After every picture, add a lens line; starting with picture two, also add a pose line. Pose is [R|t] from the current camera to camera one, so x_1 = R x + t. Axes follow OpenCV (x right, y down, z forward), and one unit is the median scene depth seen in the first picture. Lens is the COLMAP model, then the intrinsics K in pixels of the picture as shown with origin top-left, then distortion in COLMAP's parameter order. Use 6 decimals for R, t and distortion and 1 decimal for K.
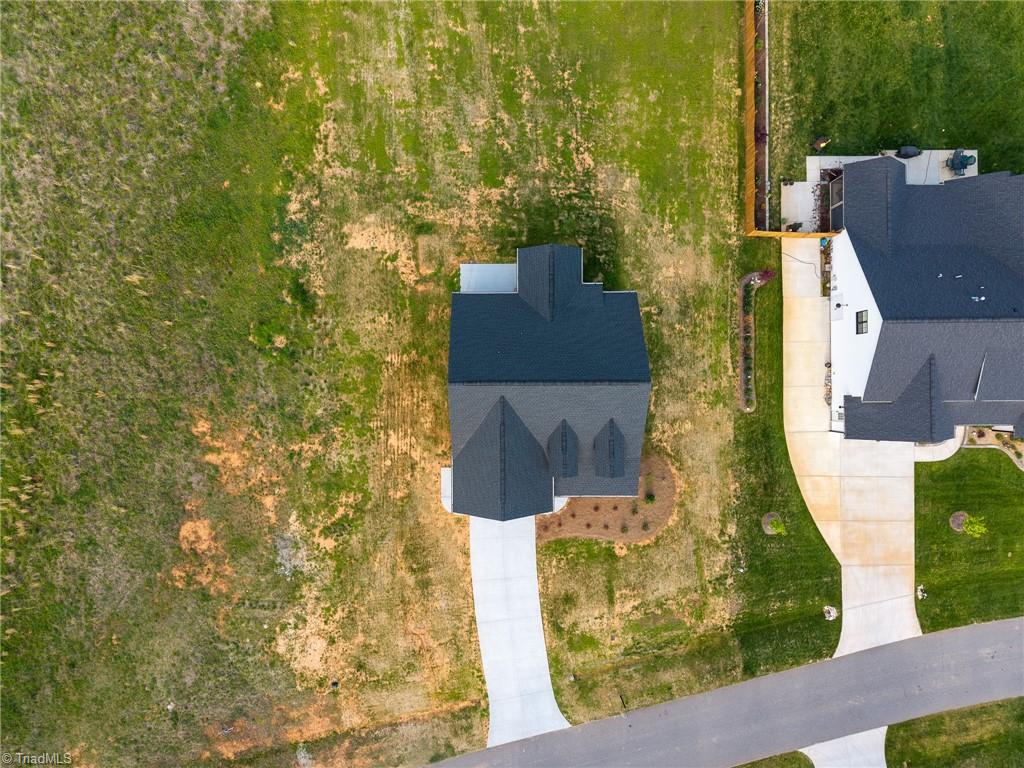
lens RADIAL K [[687.1, 0, 512.0], [0, 687.1, 384.0], [0, 0, 1]] dist [0.054832, -0.083499]
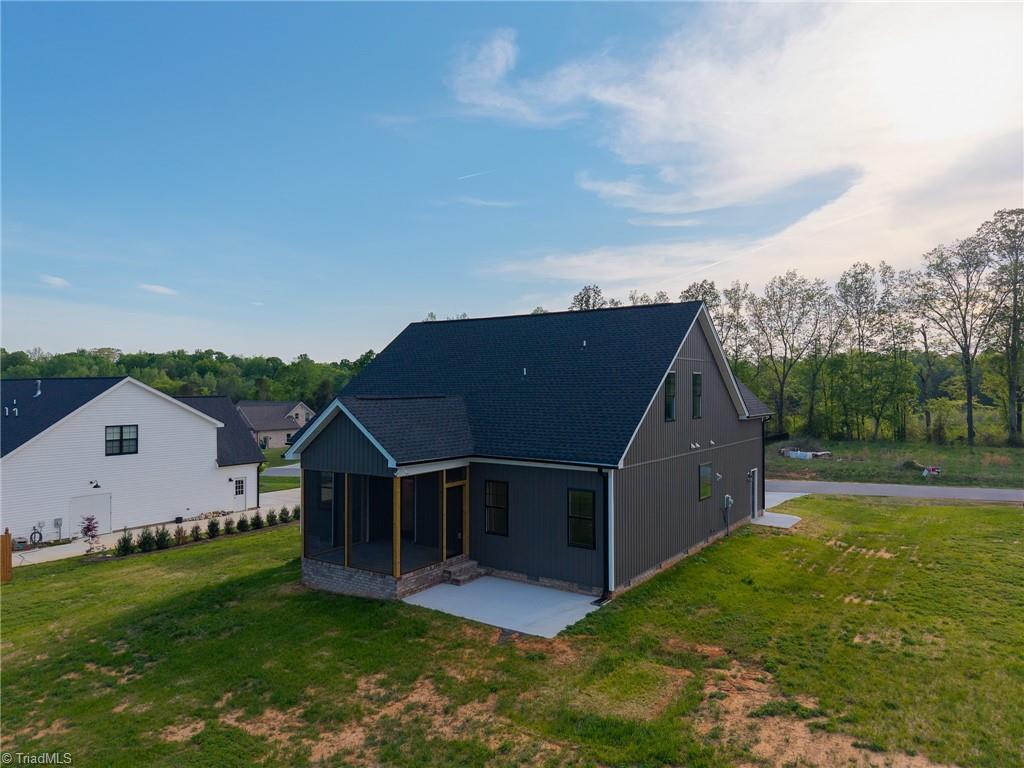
lens RADIAL K [[687.1, 0, 512.0], [0, 687.1, 384.0], [0, 0, 1]] dist [0.054832, -0.083499]
pose [[-0.821140, -0.007870, 0.570672, -0.224544], [0.570672, 0.002526, 0.821174, -0.417199], [-0.007904, 0.999966, 0.002417, 0.872711]]
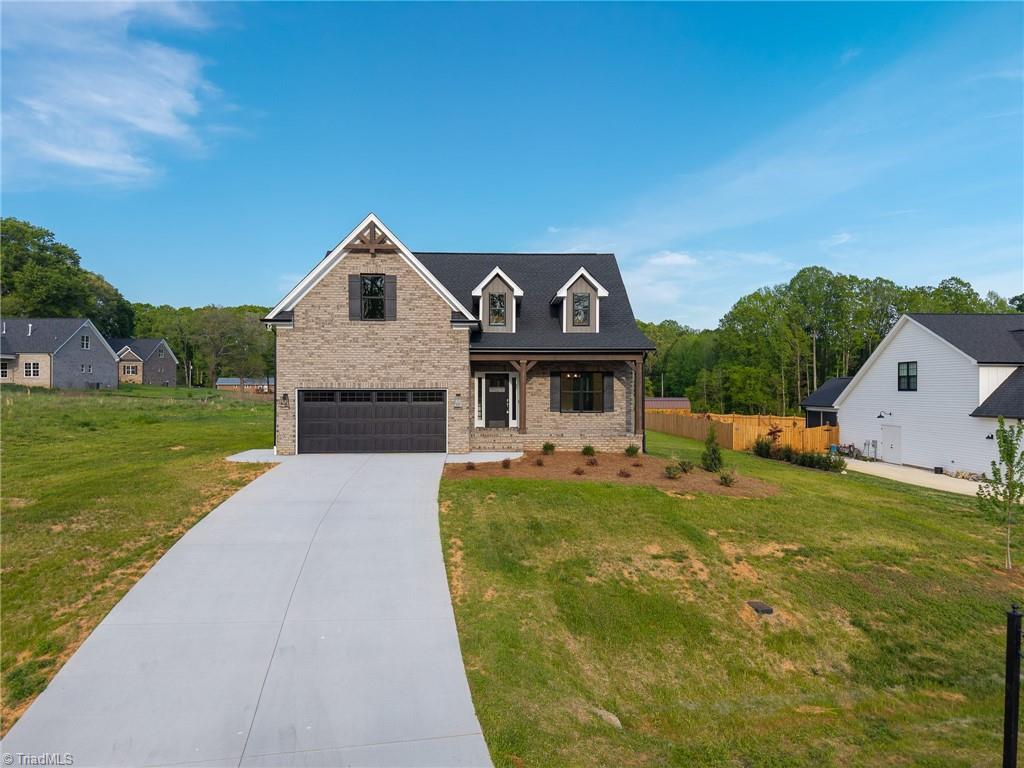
lens RADIAL K [[687.1, 0, 512.0], [0, 687.1, 384.0], [0, 0, 1]] dist [0.054832, -0.083499]
pose [[0.999505, -0.013251, 0.028518, 0.062430], [0.028458, -0.004728, -0.999584, 0.588562], [0.013381, 0.999901, -0.004349, 0.936885]]
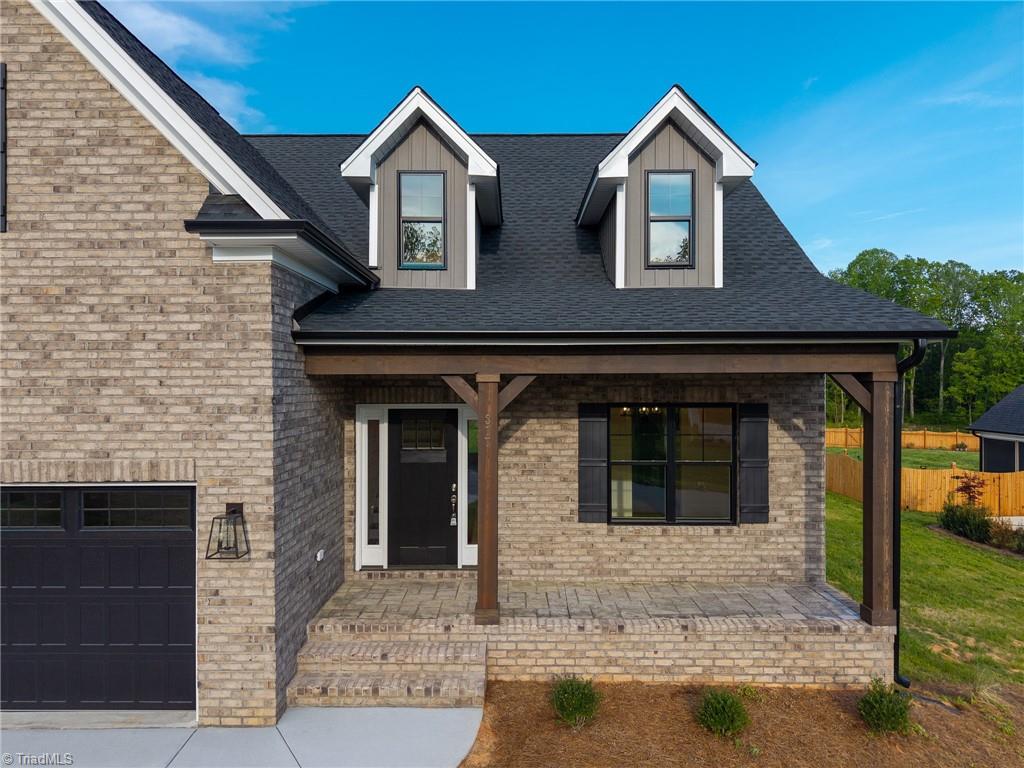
lens RADIAL K [[687.1, 0, 512.0], [0, 687.1, 384.0], [0, 0, 1]] dist [0.054832, -0.083499]
pose [[0.999848, -0.015300, -0.008406, 0.088438], [-0.008377, 0.001969, -0.999963, 0.276043], [0.015316, 0.999881, 0.001840, 0.921470]]
